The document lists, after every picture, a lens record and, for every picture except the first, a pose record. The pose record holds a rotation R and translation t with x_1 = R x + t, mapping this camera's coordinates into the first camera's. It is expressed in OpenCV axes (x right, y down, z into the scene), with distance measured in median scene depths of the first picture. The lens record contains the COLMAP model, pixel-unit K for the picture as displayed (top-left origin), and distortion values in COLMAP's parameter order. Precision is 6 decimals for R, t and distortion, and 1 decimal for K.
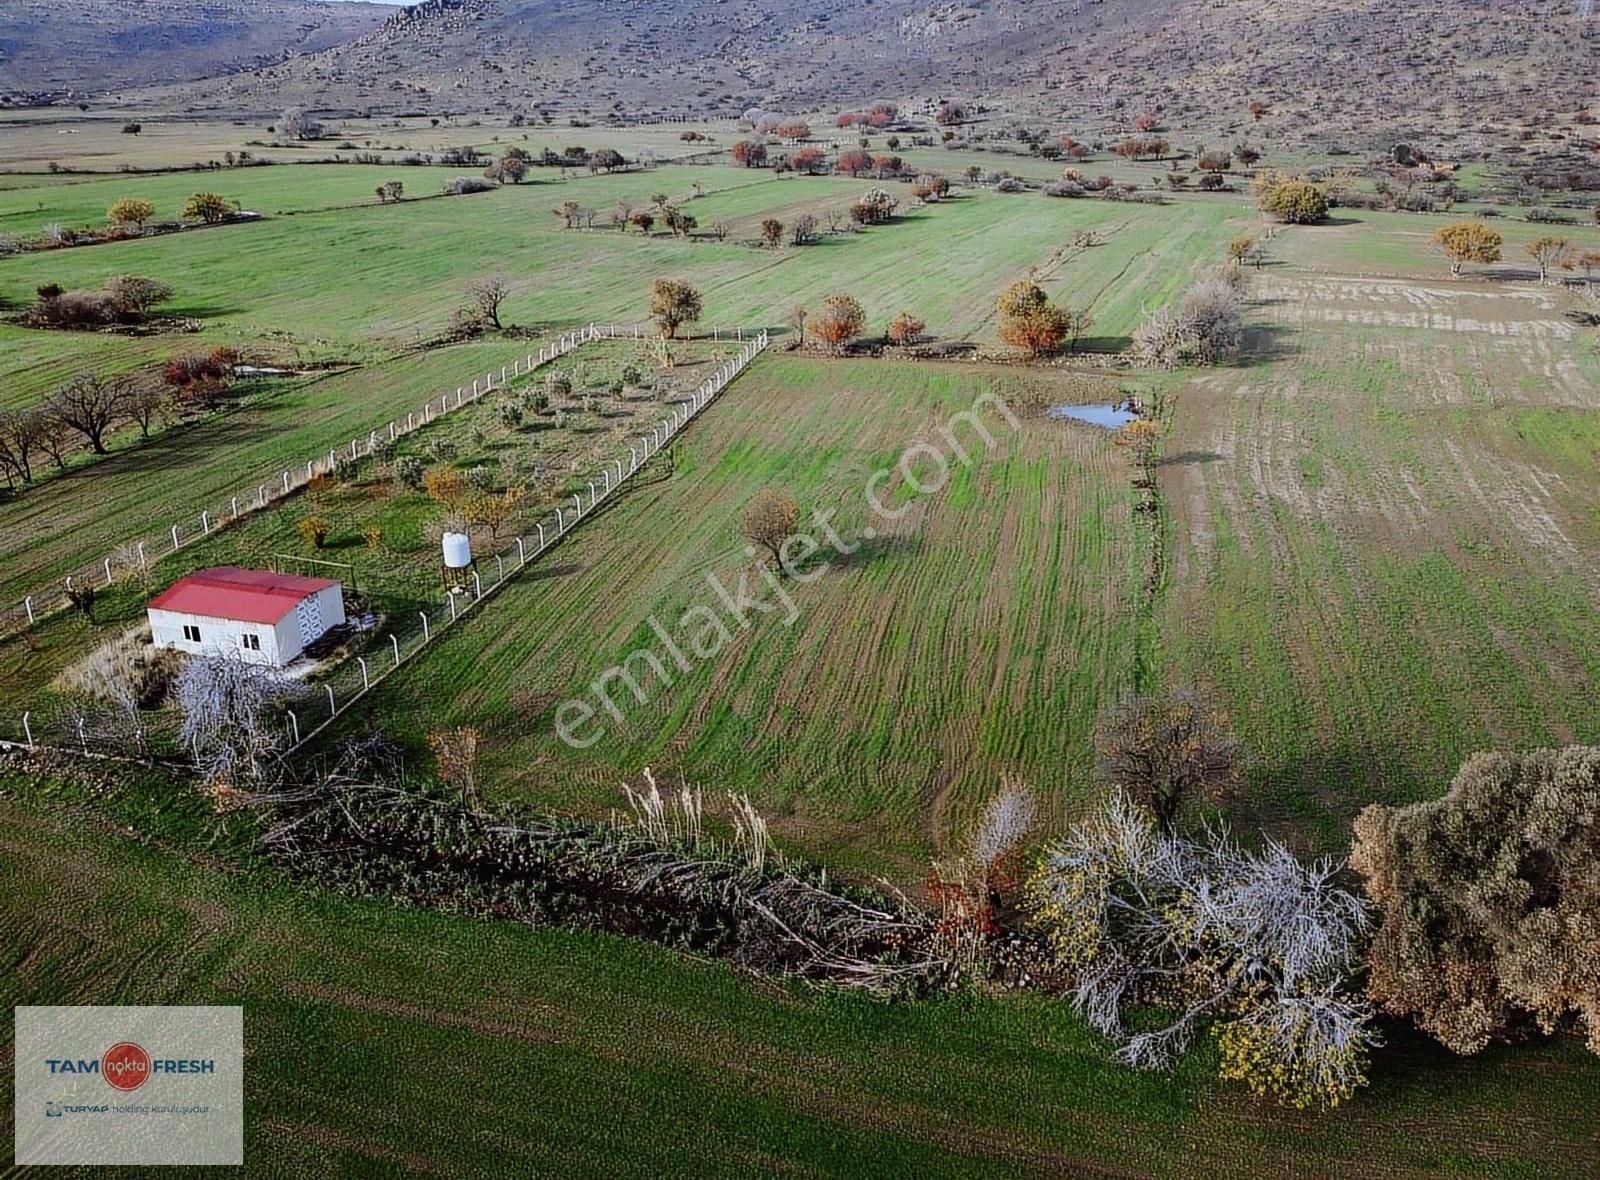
lens RADIAL K [[1211.3, 0, 796.1], [0, 1211.3, 579.2], [0, 0, 1]] dist [0.004642, -0.007366]
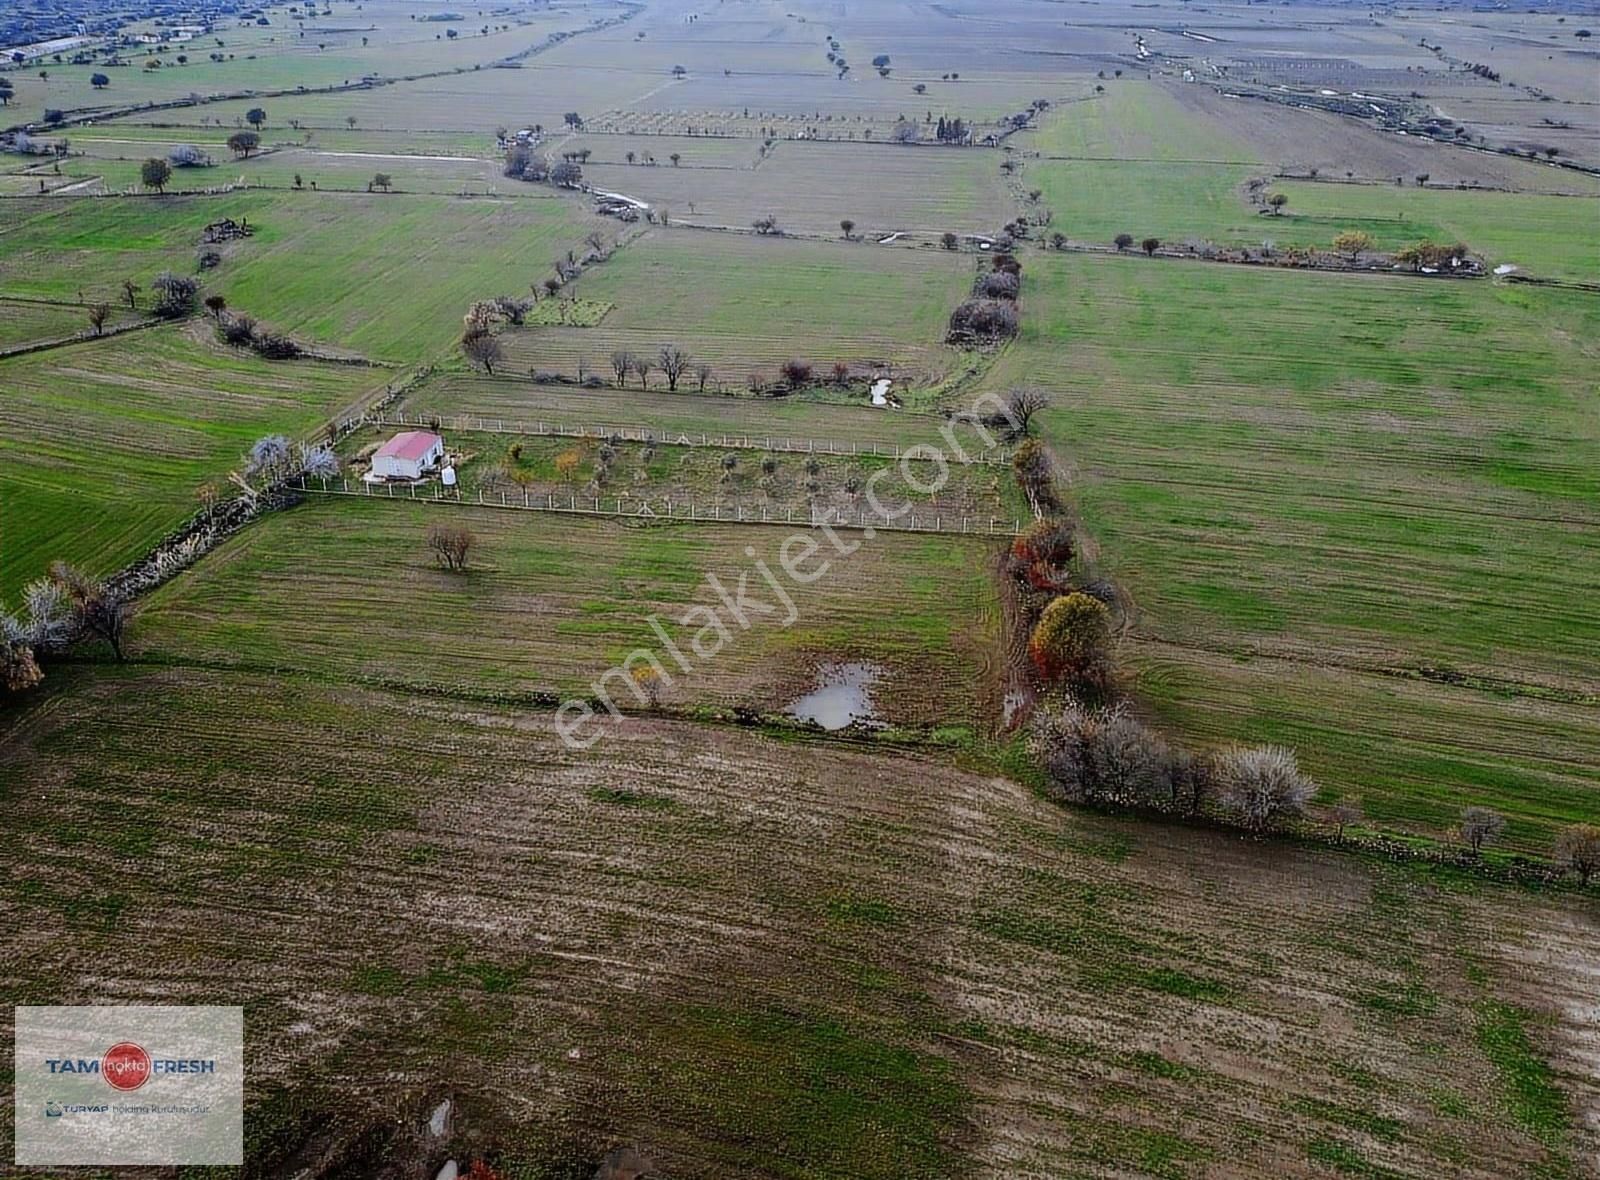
lens RADIAL K [[1207.4, 0, 794.3], [0, 1207.4, 582.6], [0, 0, 1]] dist [0.008697, -0.009206]
pose [[0.092260, 0.479237, -0.872823, 1.292591], [-0.394751, 0.822340, 0.409792, -0.743003], [0.914144, 0.306741, 0.265048, 0.824678]]
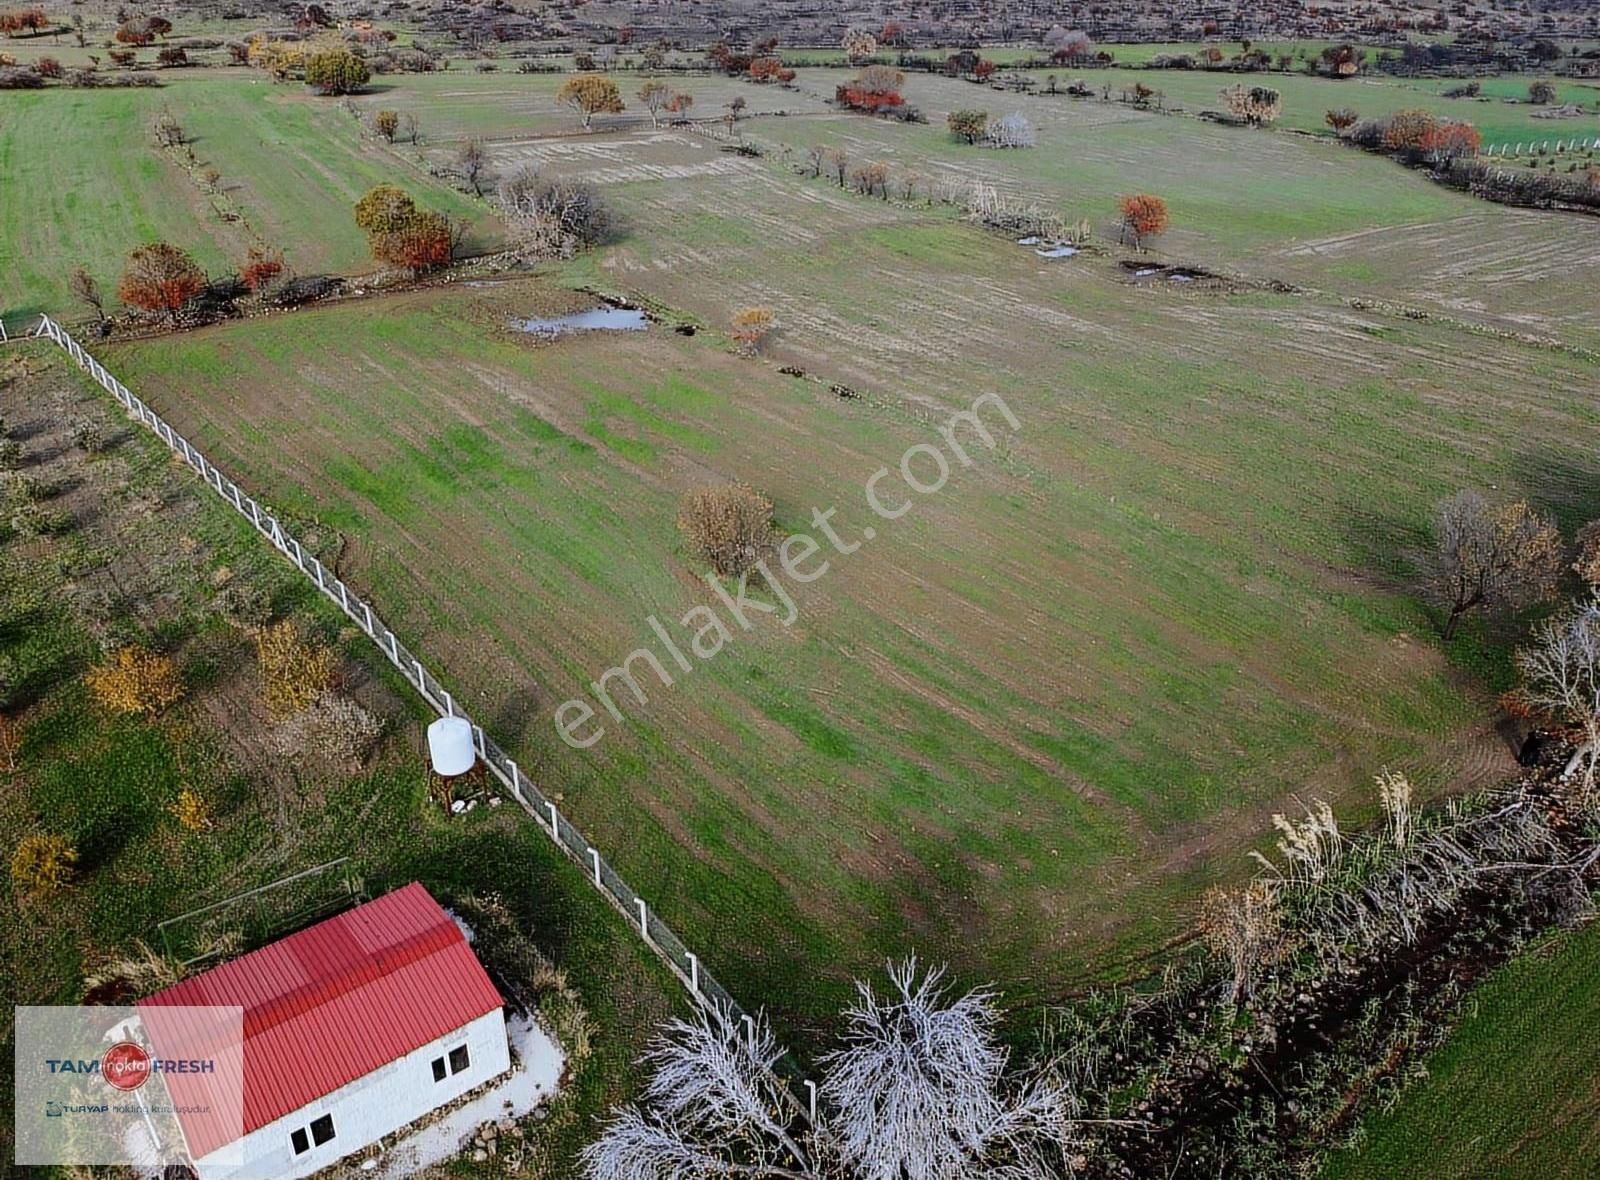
lens RADIAL K [[1211.3, 0, 796.1], [0, 1211.3, 579.2], [0, 0, 1]] dist [0.004642, -0.007366]
pose [[0.609325, -0.372304, 0.700080, -0.444111], [0.302727, 0.925263, 0.228572, -0.145376], [-0.732856, 0.072659, 0.676493, 0.366845]]
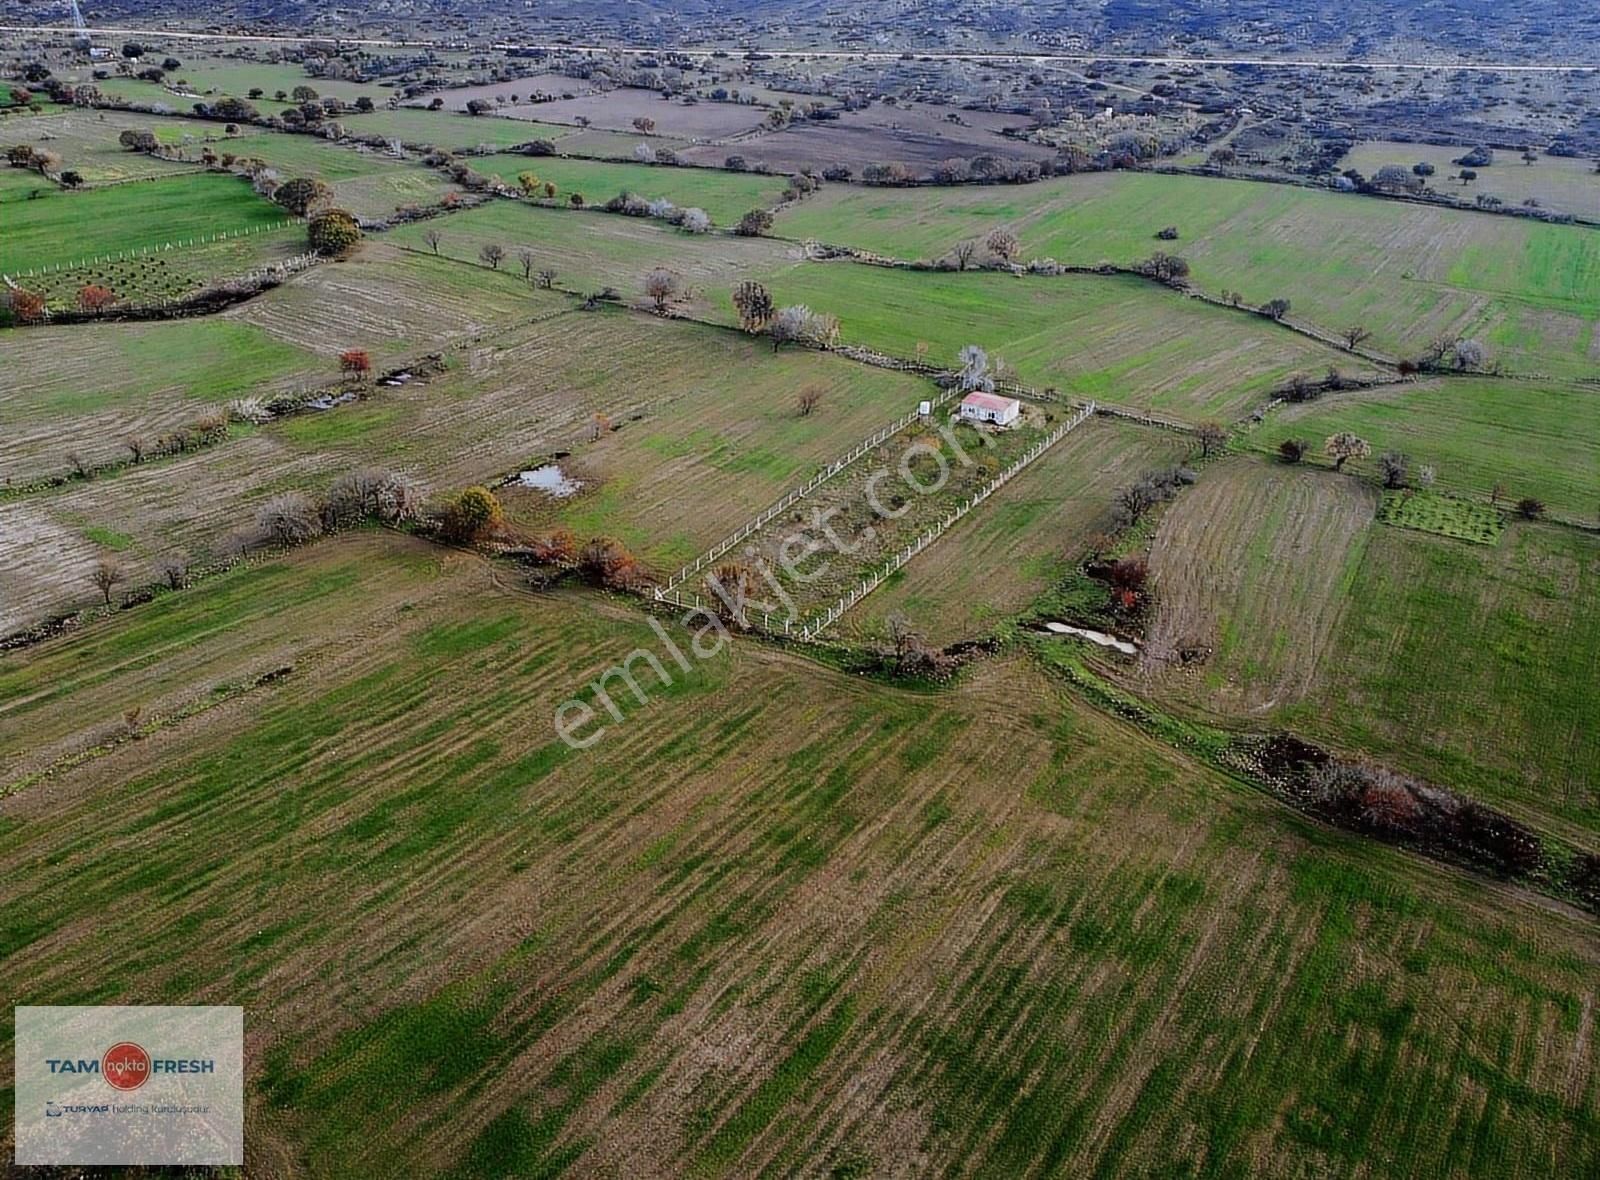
lens RADIAL K [[1207.4, 0, 794.3], [0, 1207.4, 582.6], [0, 0, 1]] dist [0.008697, -0.009206]
pose [[-0.946780, -0.171995, 0.272076, -0.643899], [0.107480, 0.627825, 0.770898, -1.524332], [-0.303407, 0.759113, -0.575926, 2.350201]]
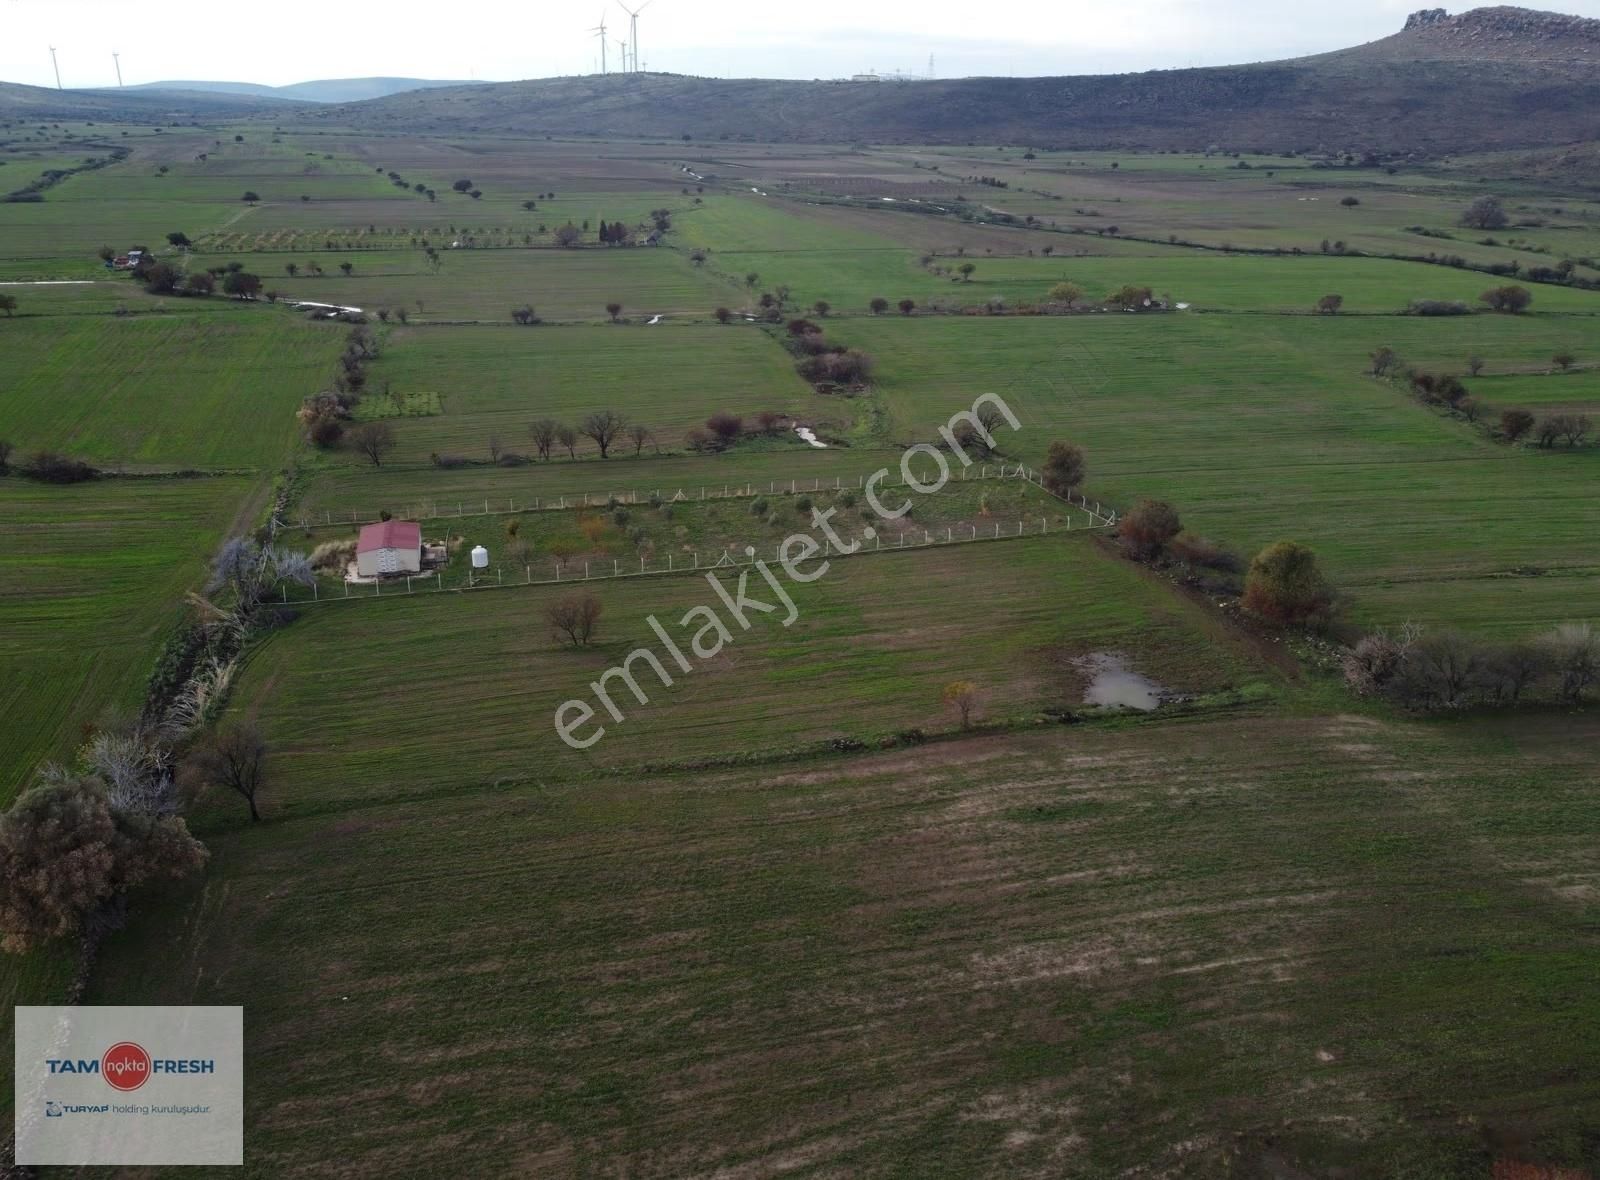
lens RADIAL K [[1211.3, 0, 796.1], [0, 1211.3, 579.2], [0, 0, 1]] dist [0.004642, -0.007366]
pose [[0.494933, 0.330509, -0.803620, 1.027902], [-0.353173, 0.921516, 0.161485, -0.334672], [0.793921, 0.203893, 0.572815, 0.305965]]
